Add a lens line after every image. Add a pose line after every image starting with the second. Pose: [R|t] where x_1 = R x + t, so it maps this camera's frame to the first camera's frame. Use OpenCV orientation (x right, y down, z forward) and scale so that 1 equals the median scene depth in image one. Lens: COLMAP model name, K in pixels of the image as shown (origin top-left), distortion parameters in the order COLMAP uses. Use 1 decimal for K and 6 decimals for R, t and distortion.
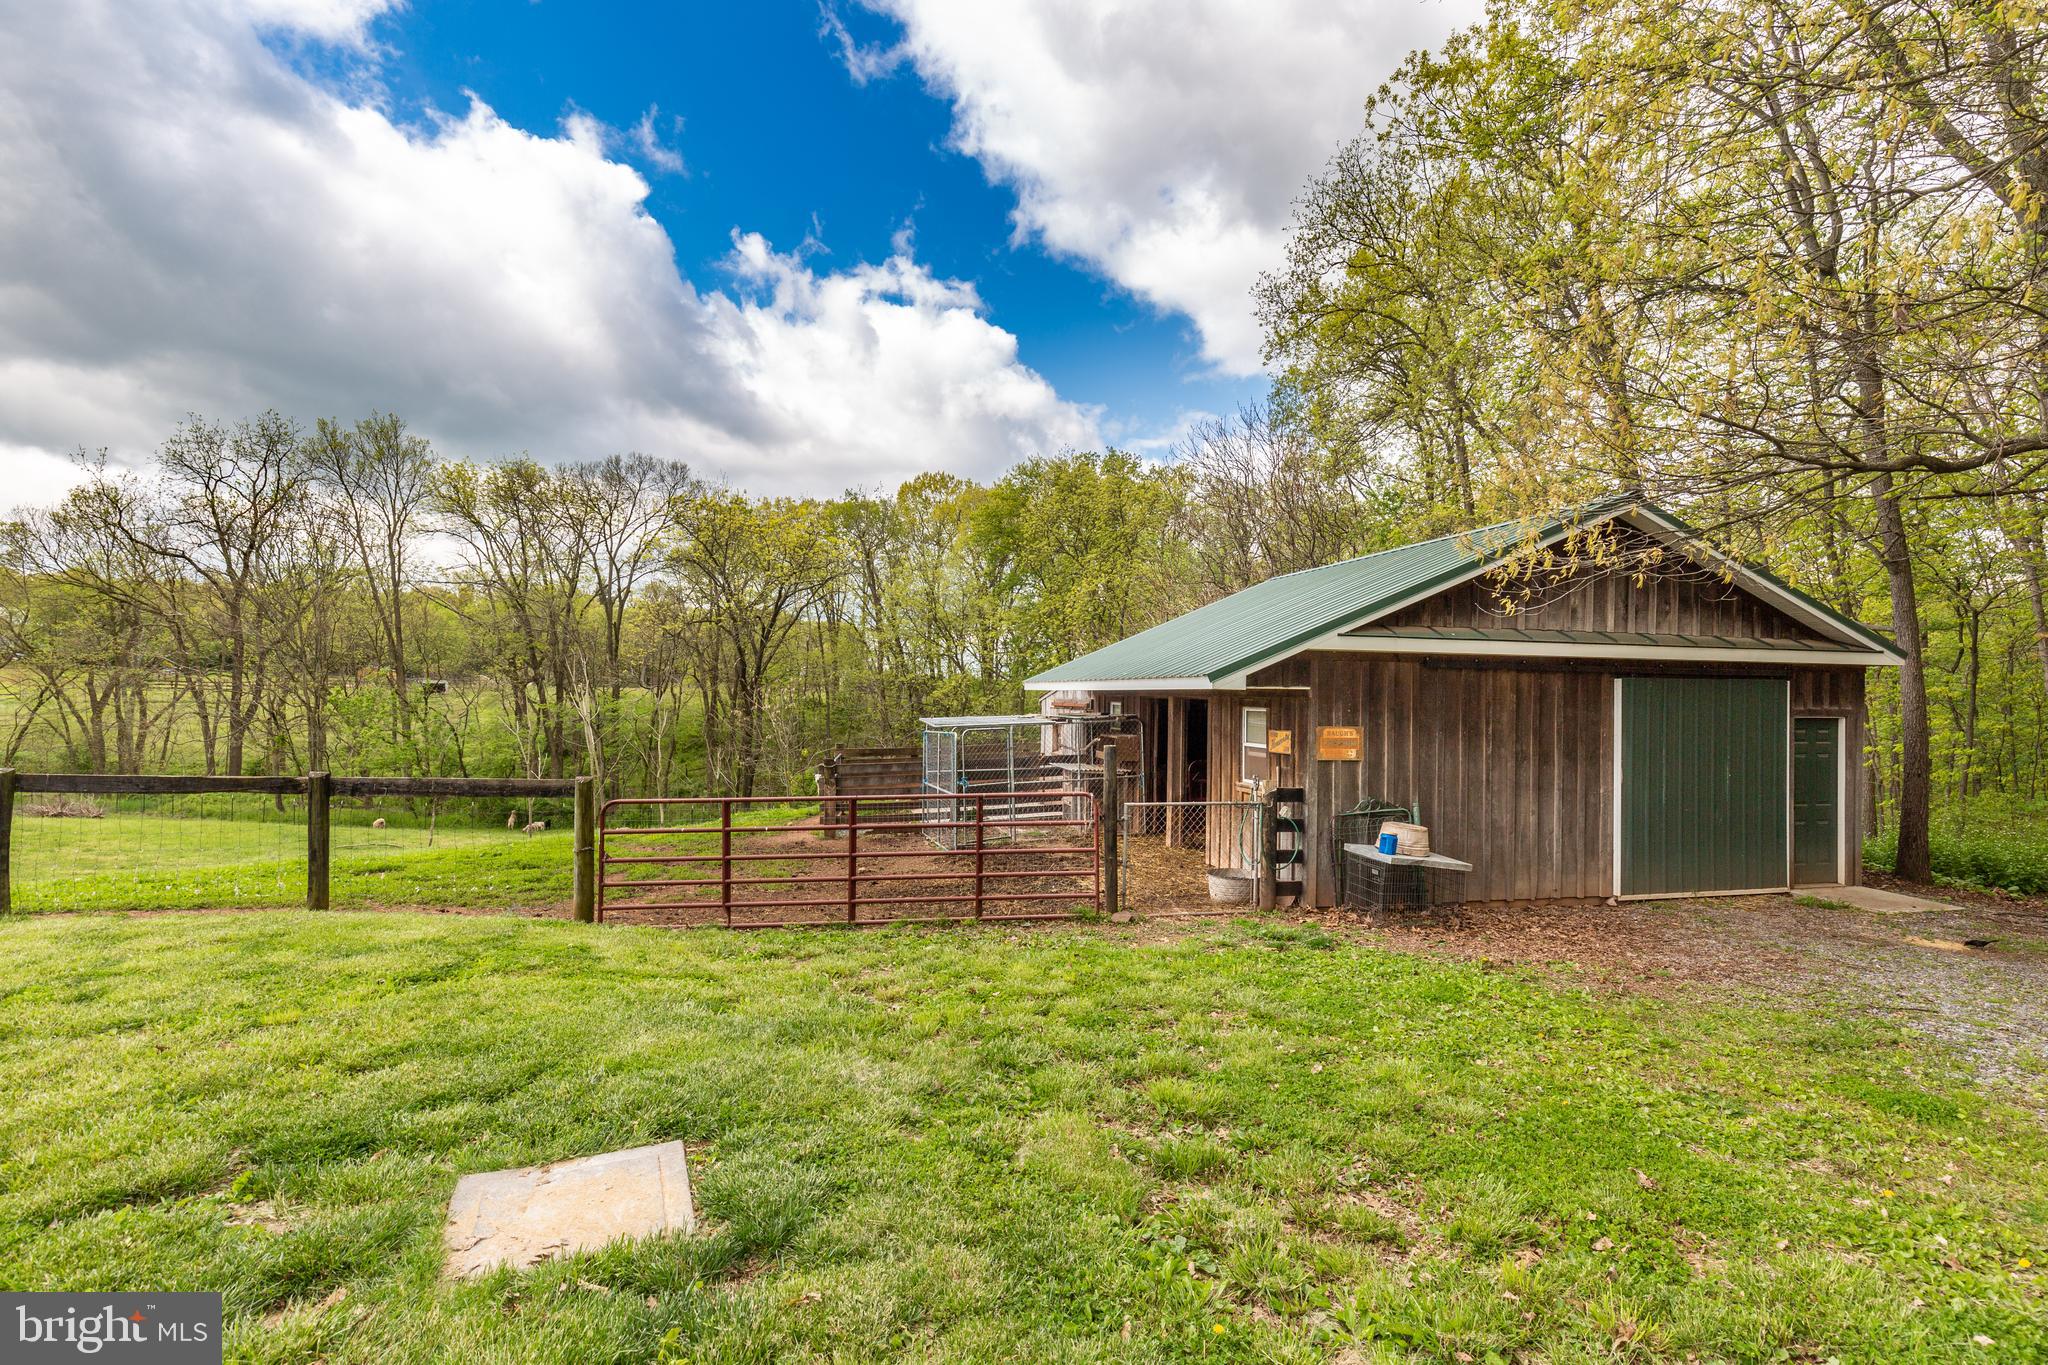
lens RADIAL K [[946.8, 0, 1024.0], [0, 946.8, 682.5], [0, 0, 1]] dist [-0.001502, -0.000685]
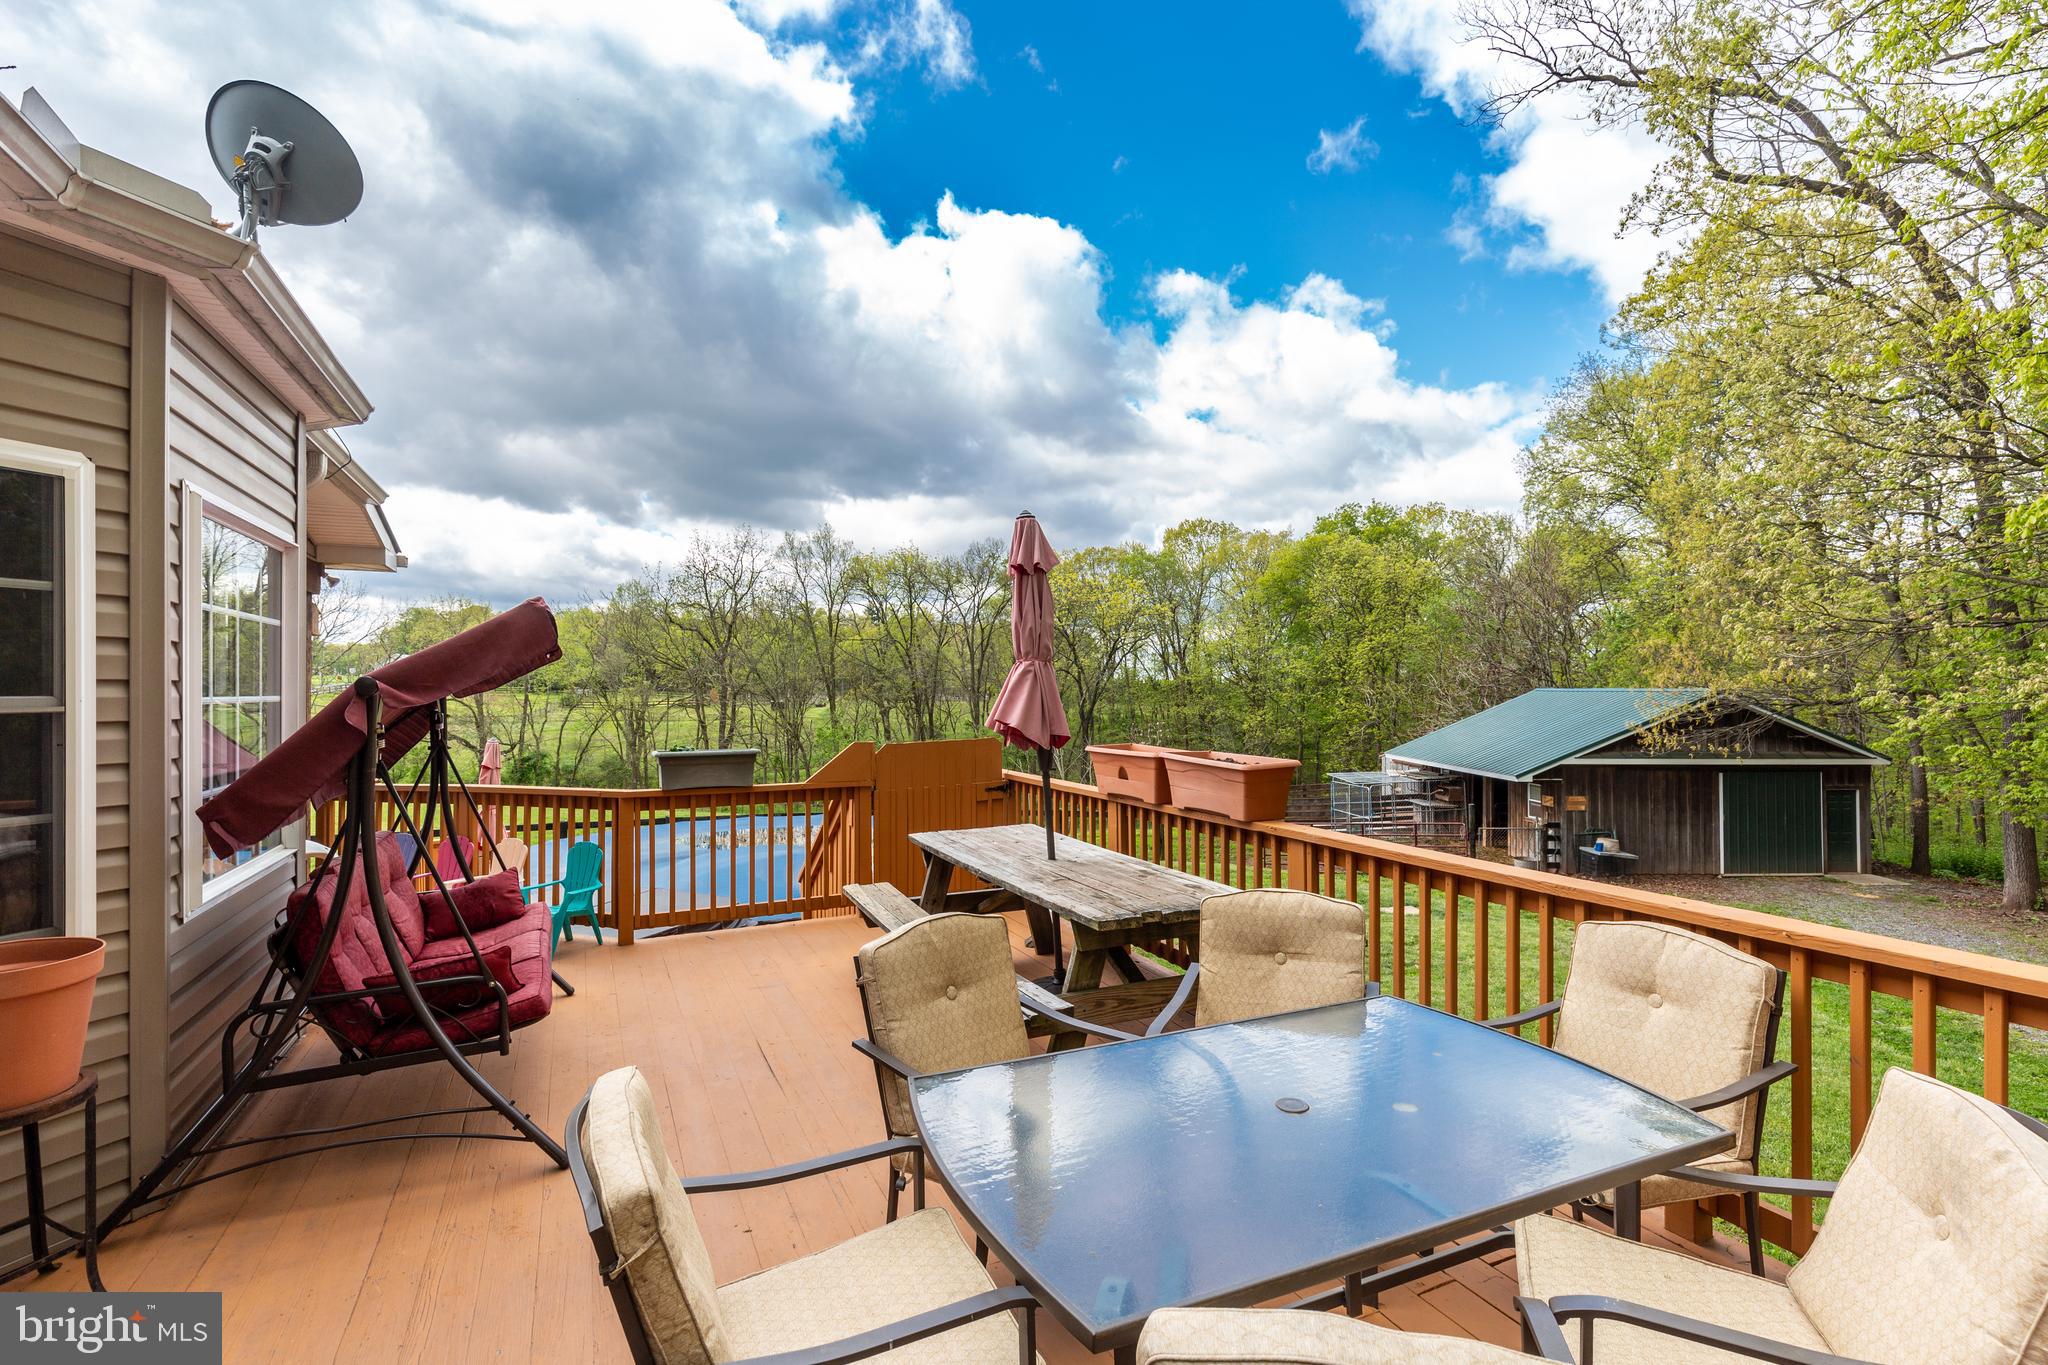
lens RADIAL K [[958.0, 0, 1018.9], [0, 958.0, 685.2], [0, 0, 1]] dist [0.014247, -0.000735]
pose [[0.976051, -0.017034, -0.216872, -0.463954], [0.018475, 0.999819, 0.004621, -0.250734], [0.216754, -0.008517, 0.976189, -1.530863]]
